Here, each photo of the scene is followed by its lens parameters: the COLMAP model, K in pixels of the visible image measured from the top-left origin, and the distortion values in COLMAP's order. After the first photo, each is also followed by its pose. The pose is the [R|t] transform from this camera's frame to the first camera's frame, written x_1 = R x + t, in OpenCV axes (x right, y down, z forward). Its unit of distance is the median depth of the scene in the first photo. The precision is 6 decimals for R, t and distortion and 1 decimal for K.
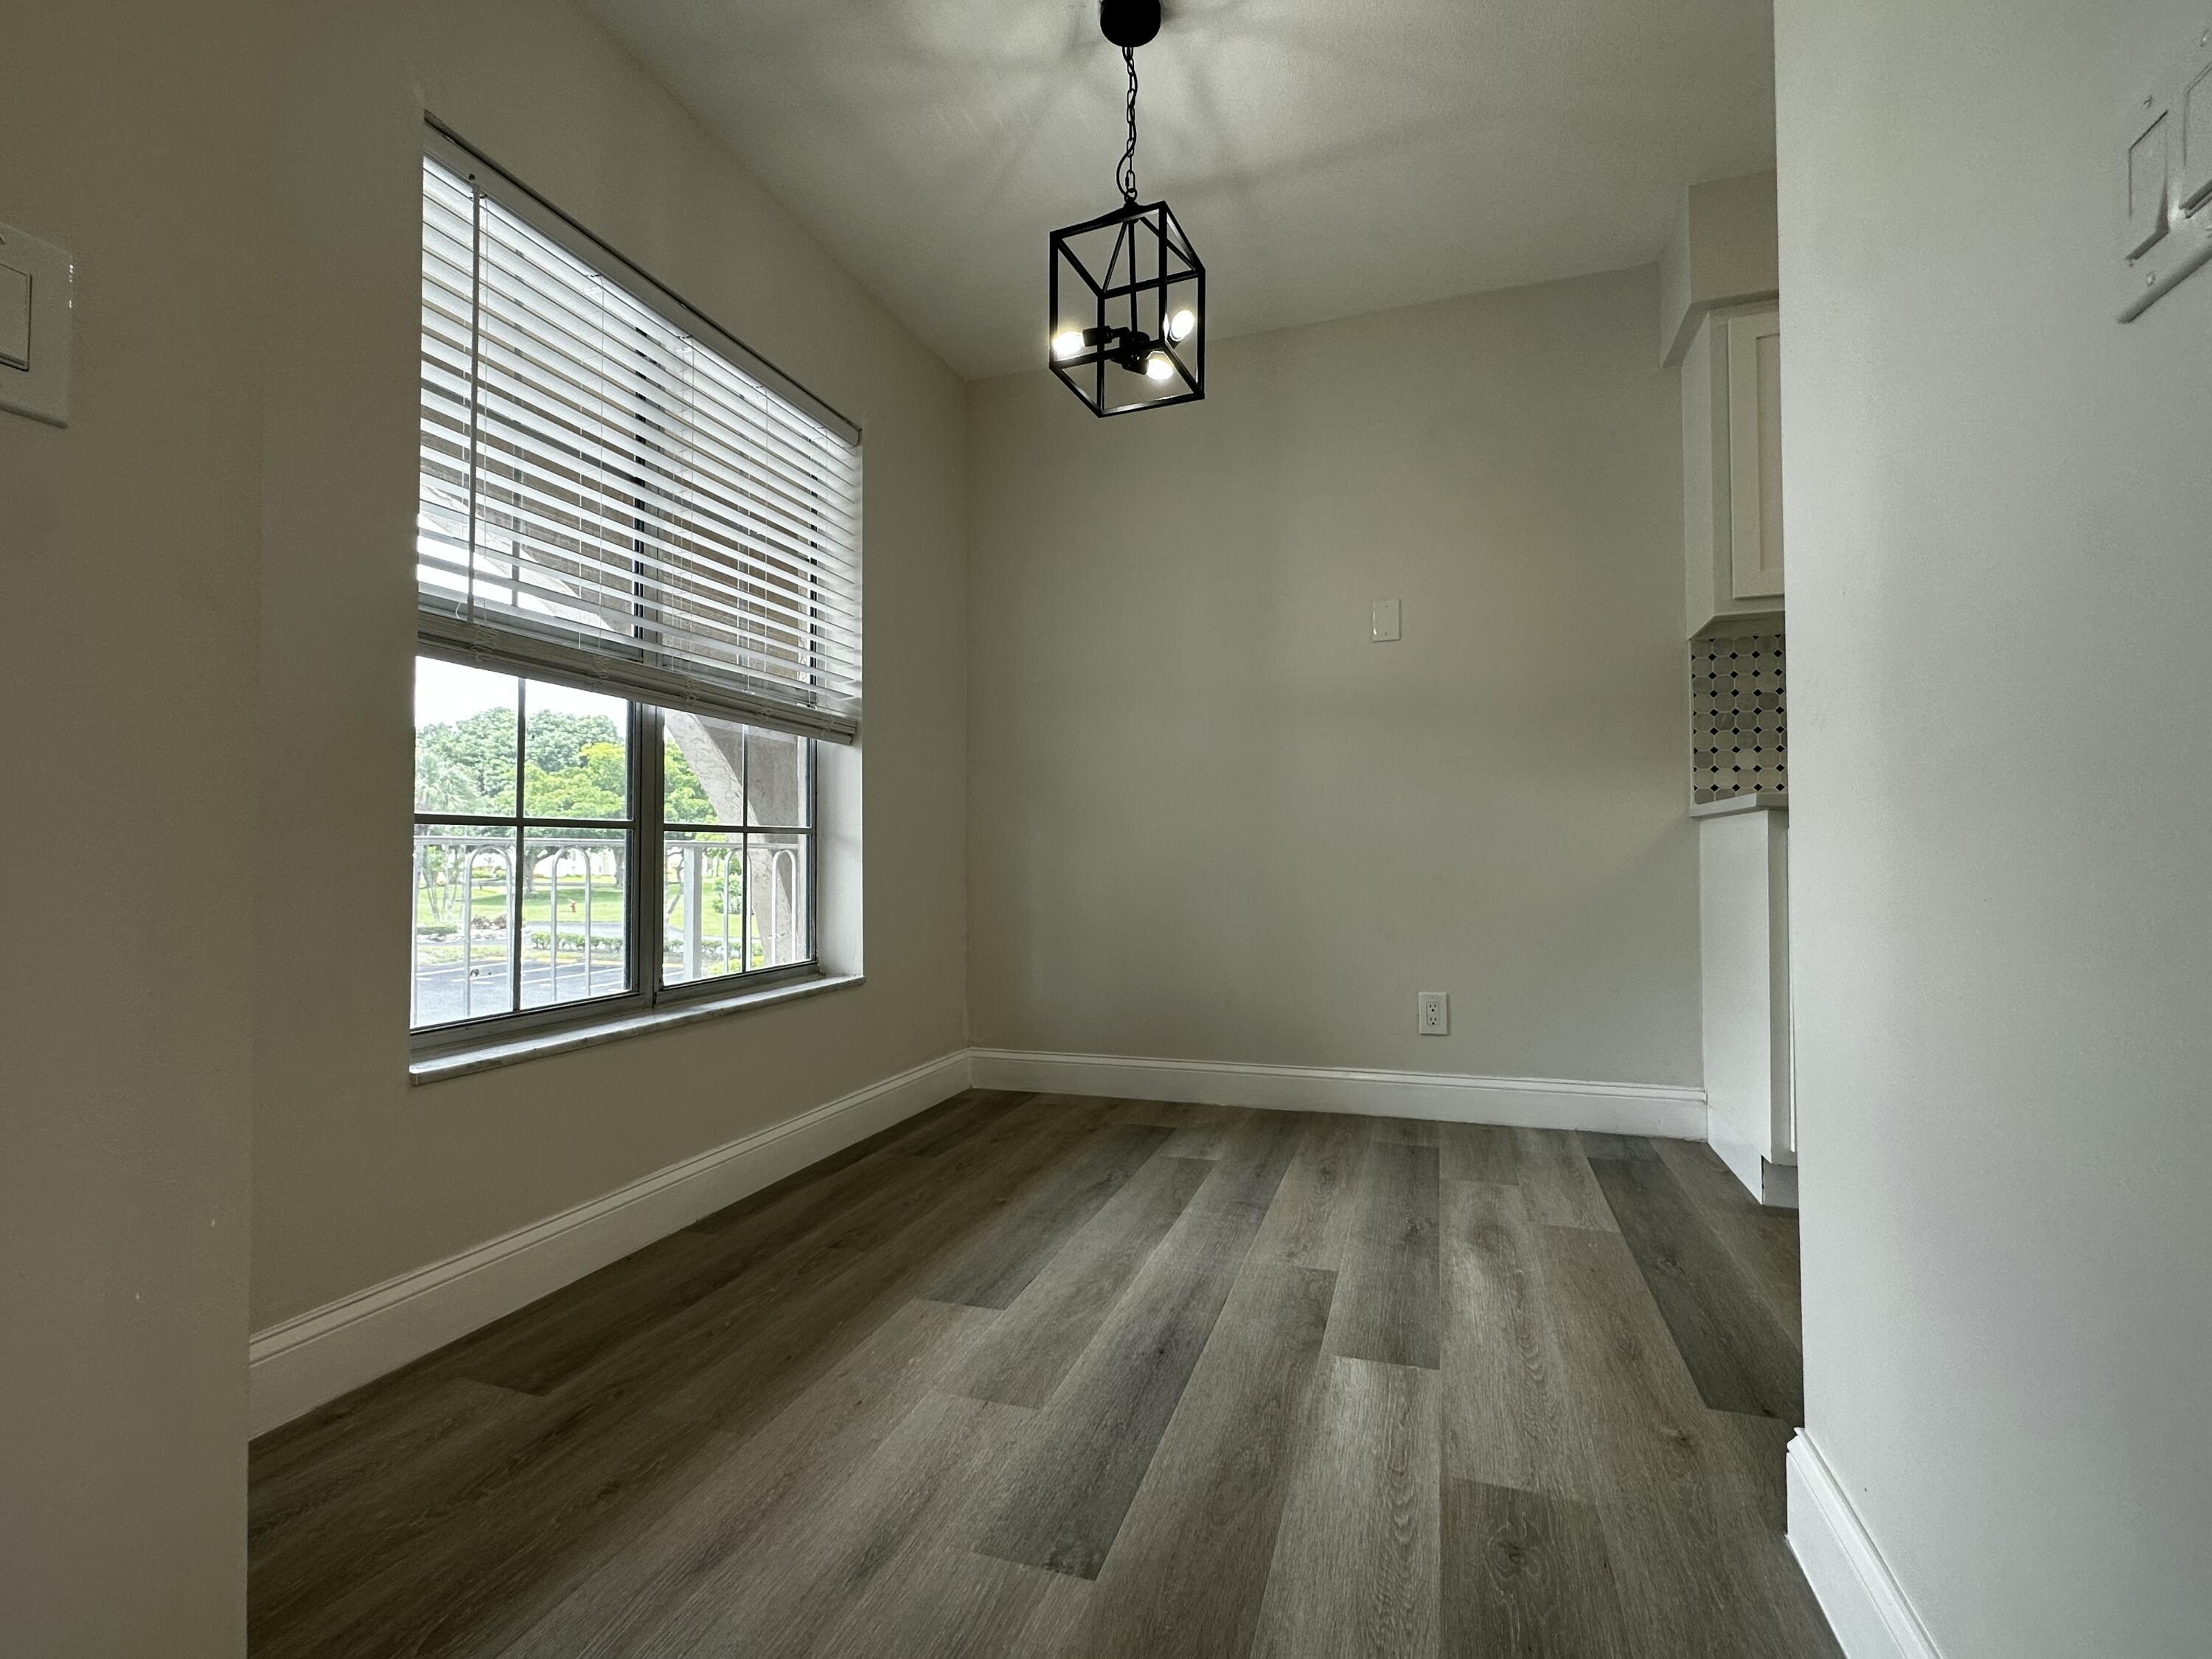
lens RADIAL K [[1005.8, 0, 1106.0], [0, 1005.8, 829.5], [0, 0, 1]] dist [0.000314, -0.000055]
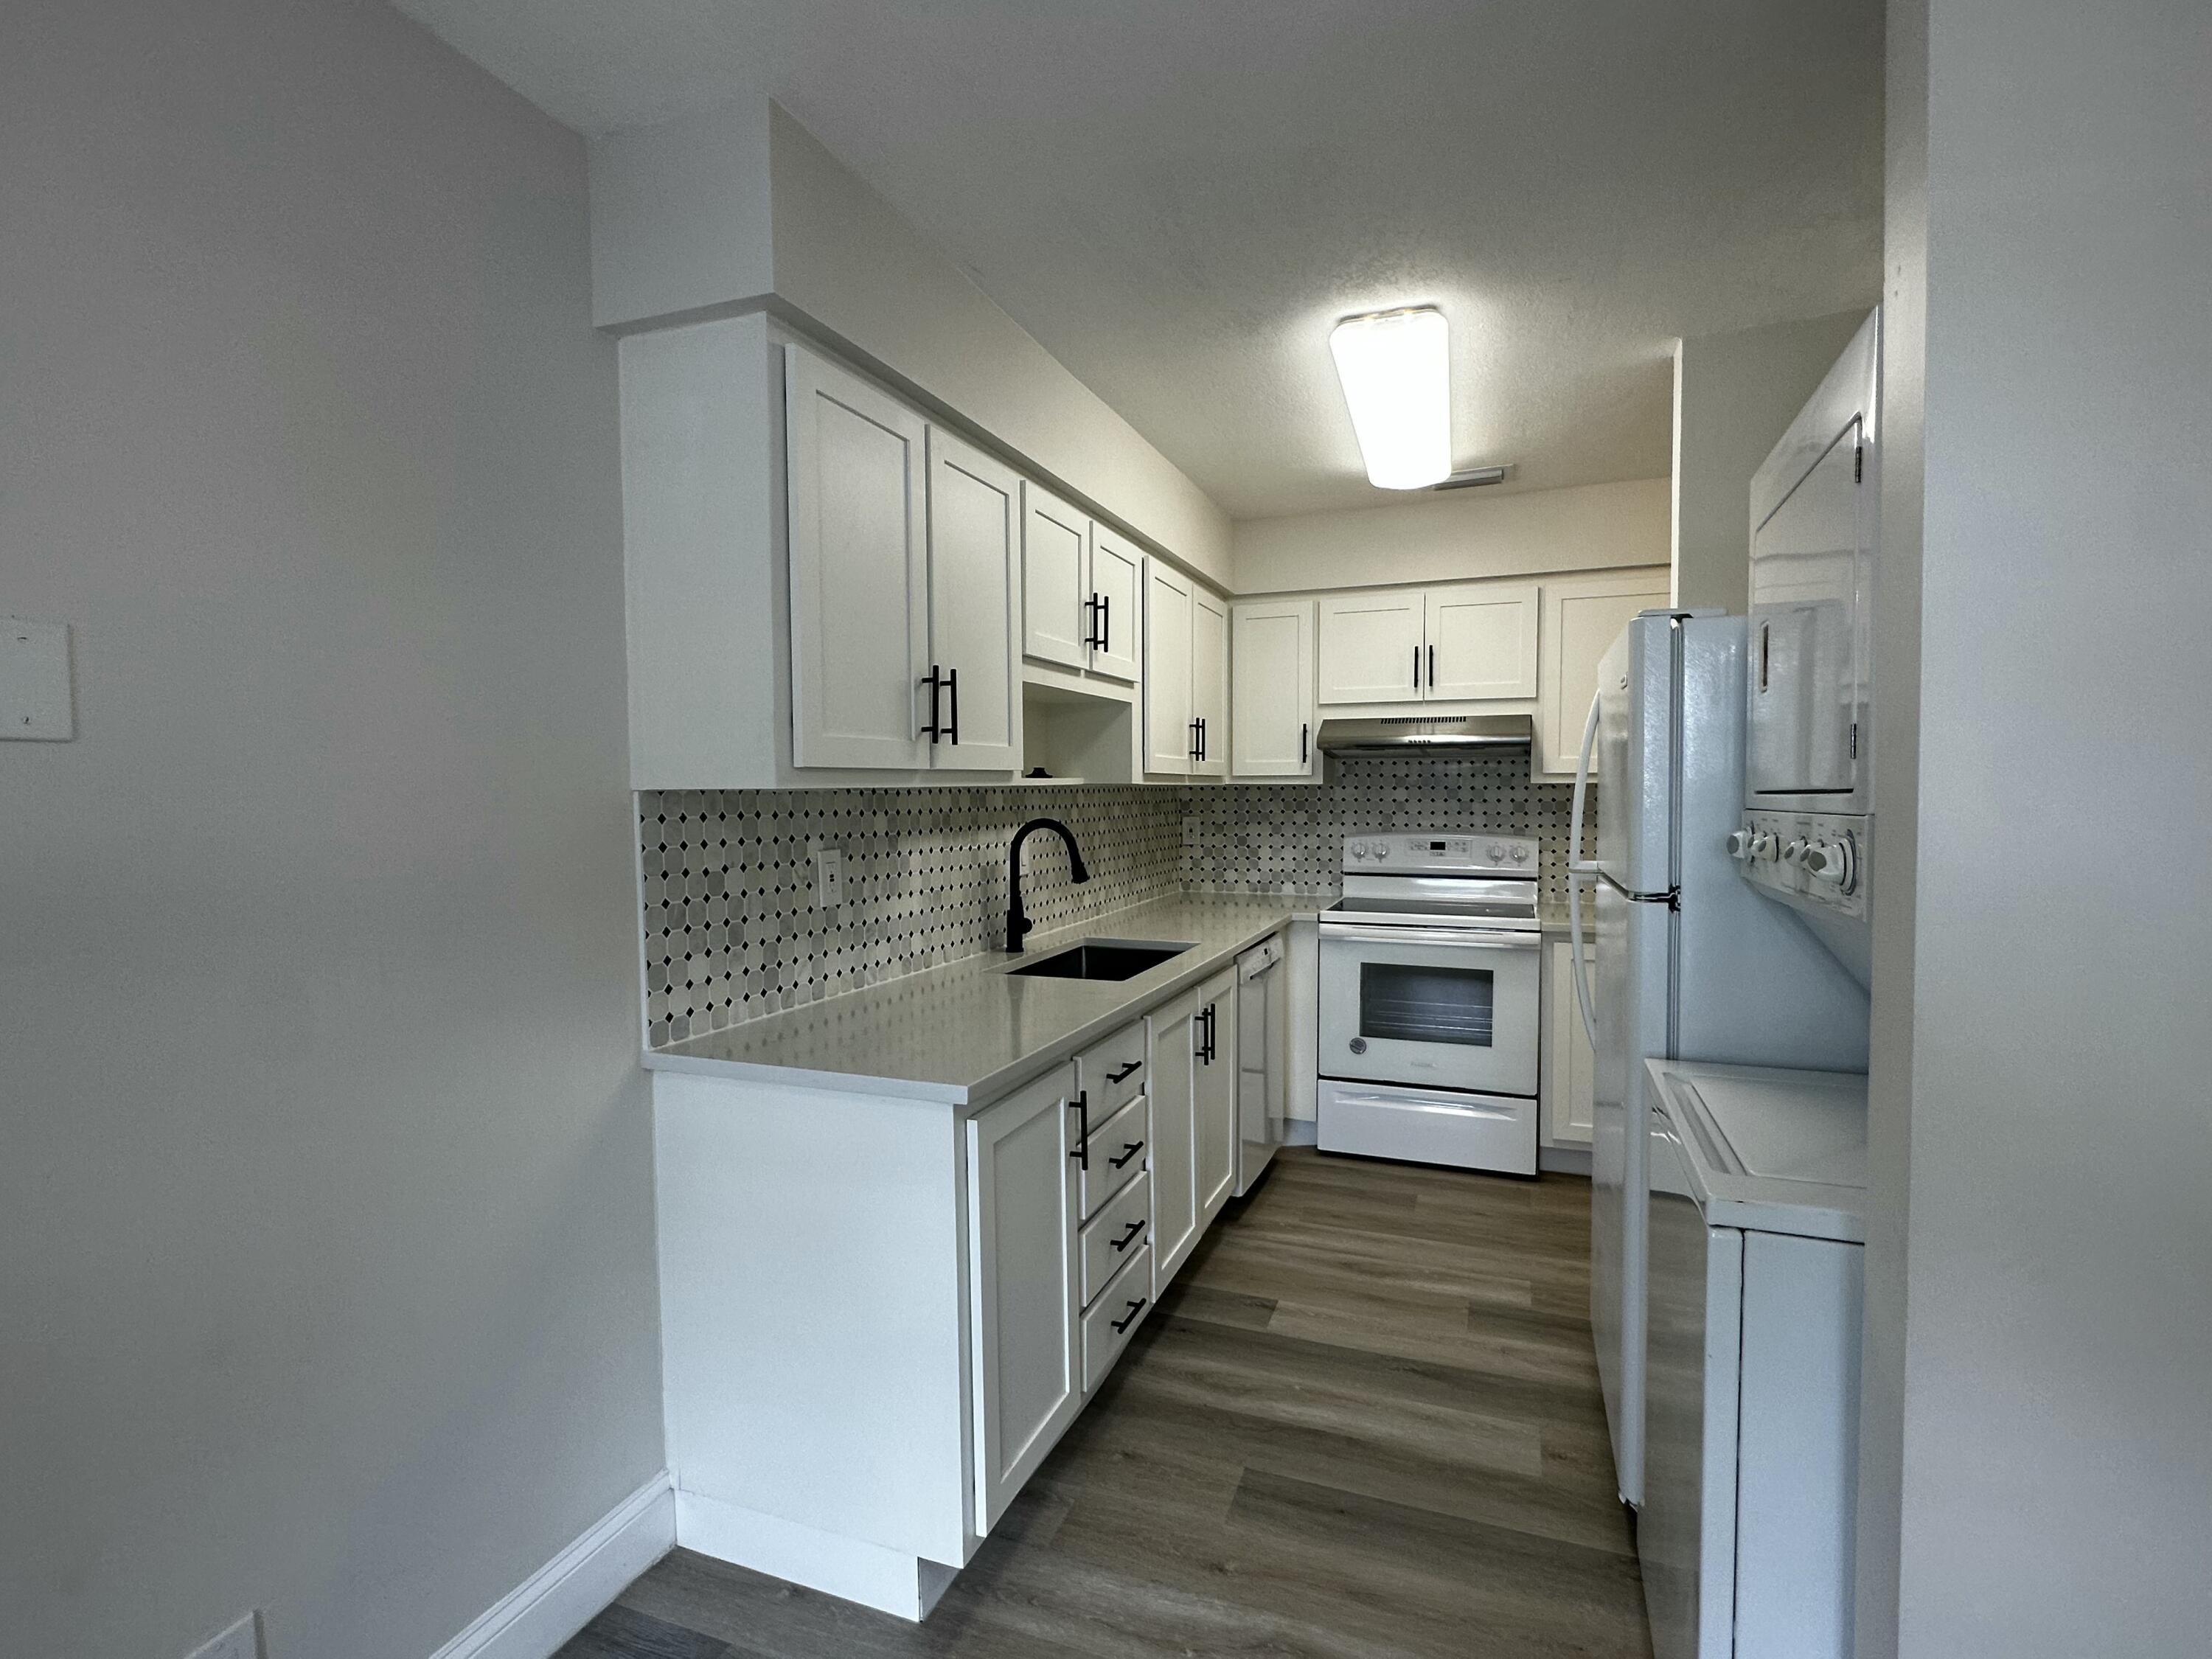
lens RADIAL K [[1057.9, 0, 1106.4], [0, 1057.9, 835.7], [0, 0, 1]] dist [-0.001661, -0.000399]
pose [[0.036360, -0.046606, 0.998251, -0.089366], [-0.013561, 0.998797, 0.047125, -0.242455], [-0.999247, -0.015251, 0.035684, 0.846735]]
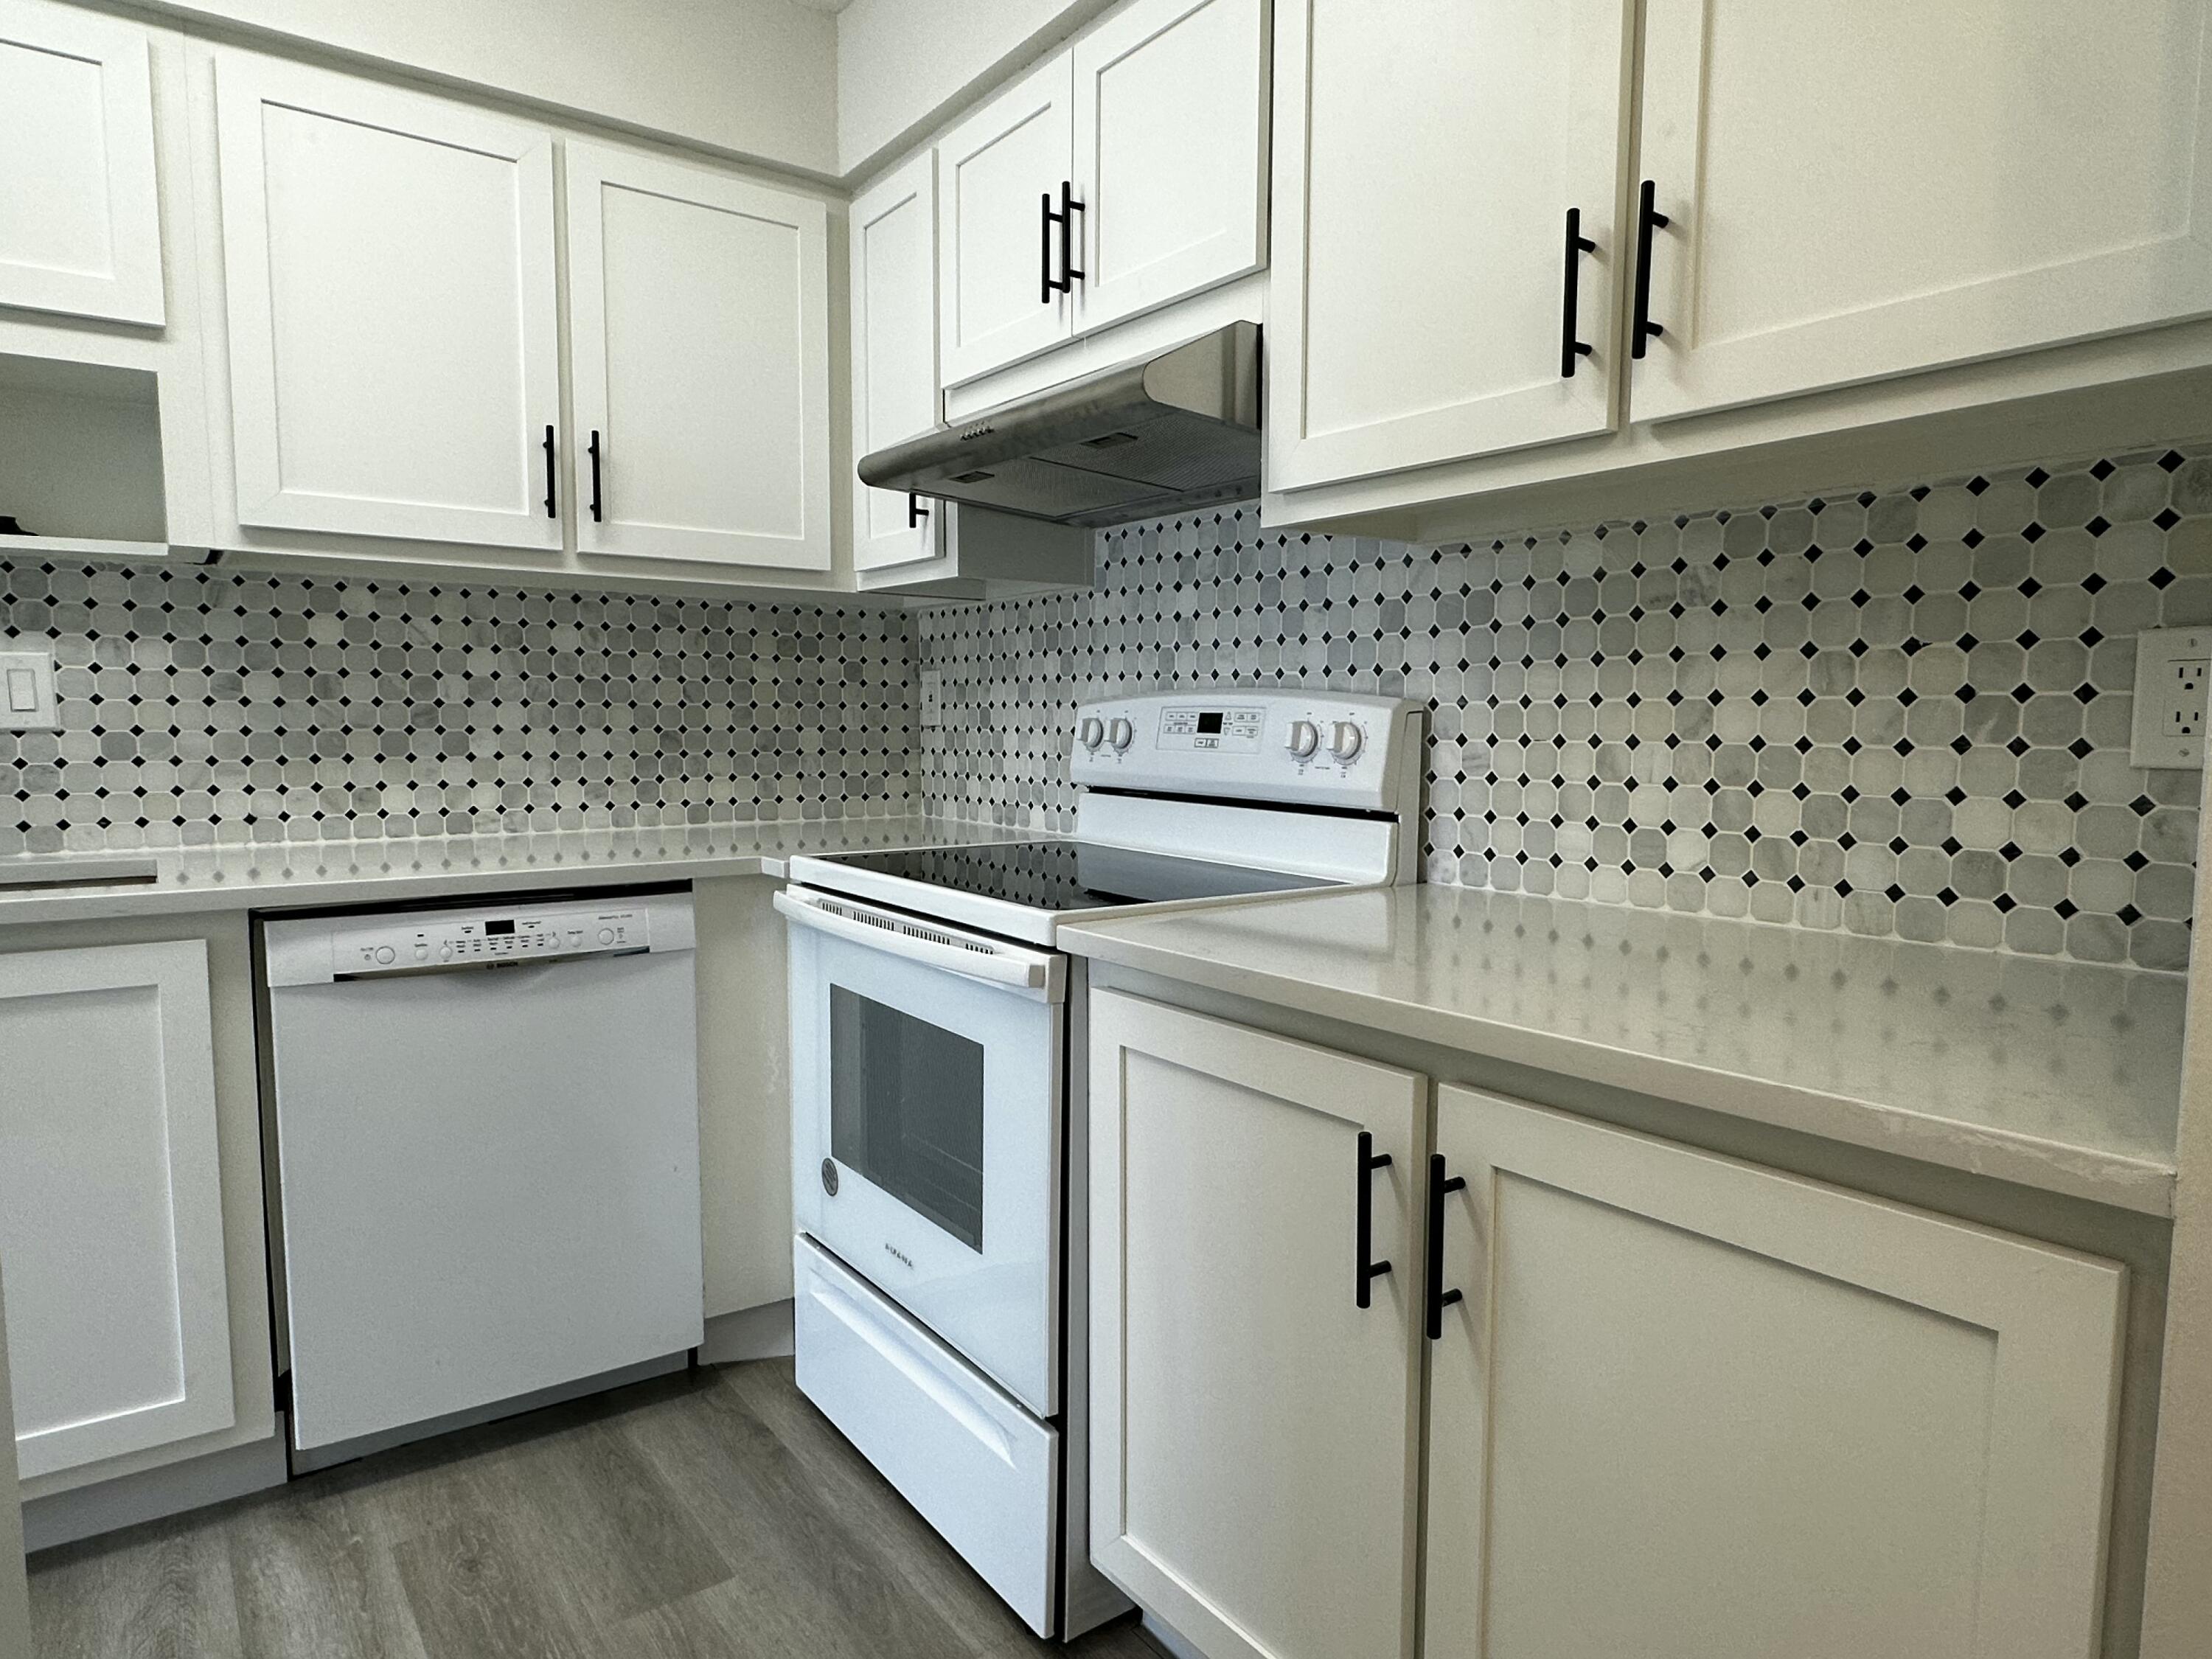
lens RADIAL K [[1322.4, 0, 1108.6], [0, 1322.4, 846.5], [0, 0, 1]] dist [-0.000518, 0.000675]
pose [[0.576593, -0.075572, 0.813529, 1.022045], [-0.021995, 0.993916, 0.107918, -0.154431], [-0.816735, -0.080119, 0.571423, -0.177506]]
